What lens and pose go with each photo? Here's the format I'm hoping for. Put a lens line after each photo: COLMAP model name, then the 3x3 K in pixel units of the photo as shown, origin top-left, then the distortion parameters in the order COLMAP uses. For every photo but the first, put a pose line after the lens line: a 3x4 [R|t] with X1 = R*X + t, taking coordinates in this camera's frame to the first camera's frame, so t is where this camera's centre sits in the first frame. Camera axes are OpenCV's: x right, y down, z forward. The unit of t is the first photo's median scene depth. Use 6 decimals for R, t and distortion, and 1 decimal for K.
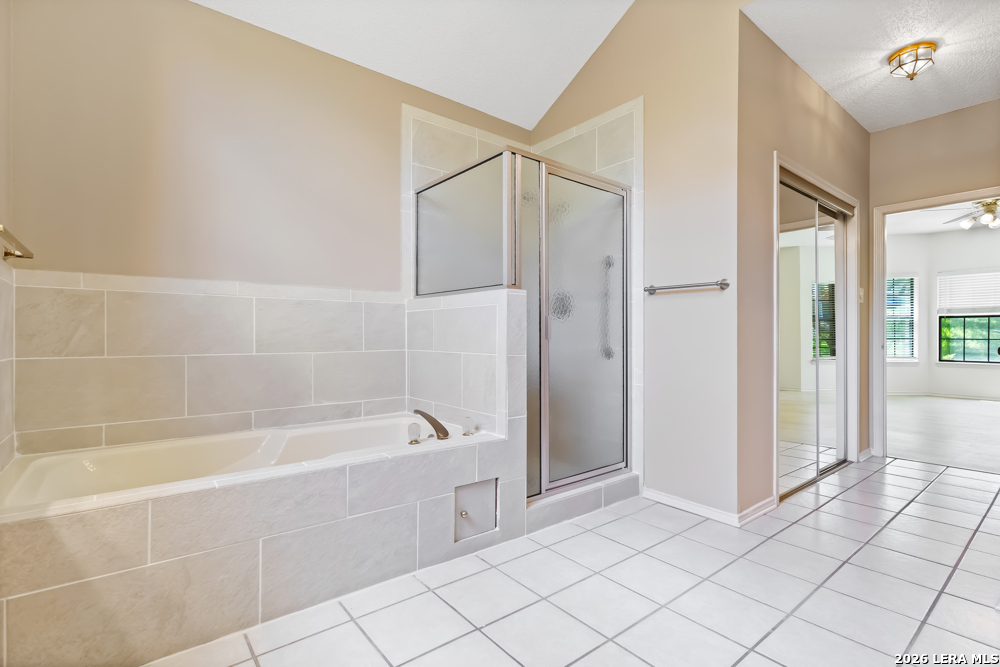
lens RADIAL K [[472.1, 0, 500.0], [0, 472.1, 333.5], [0, 0, 1]] dist [0.000088, 0.000602]
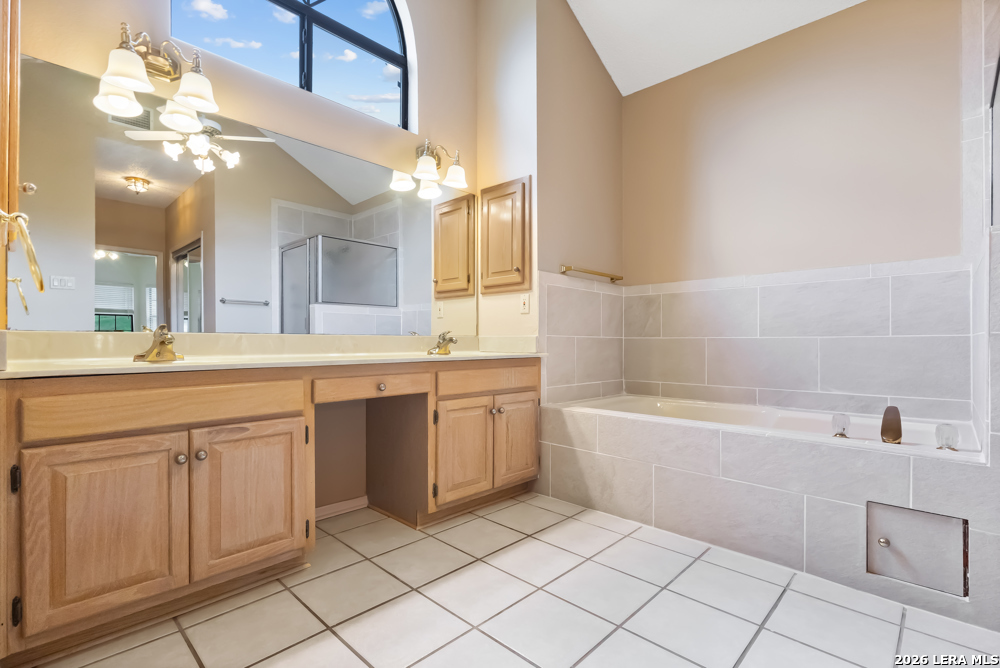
lens RADIAL K [[462.1, 0, 498.1], [0, 462.1, 336.6], [0, 0, 1]] dist [0.003748, 0.001438]
pose [[0.127623, -0.010408, -0.991768, 0.567125], [0.002576, 0.999945, -0.010162, 0.059525], [0.991819, -0.001258, 0.127643, 0.289869]]
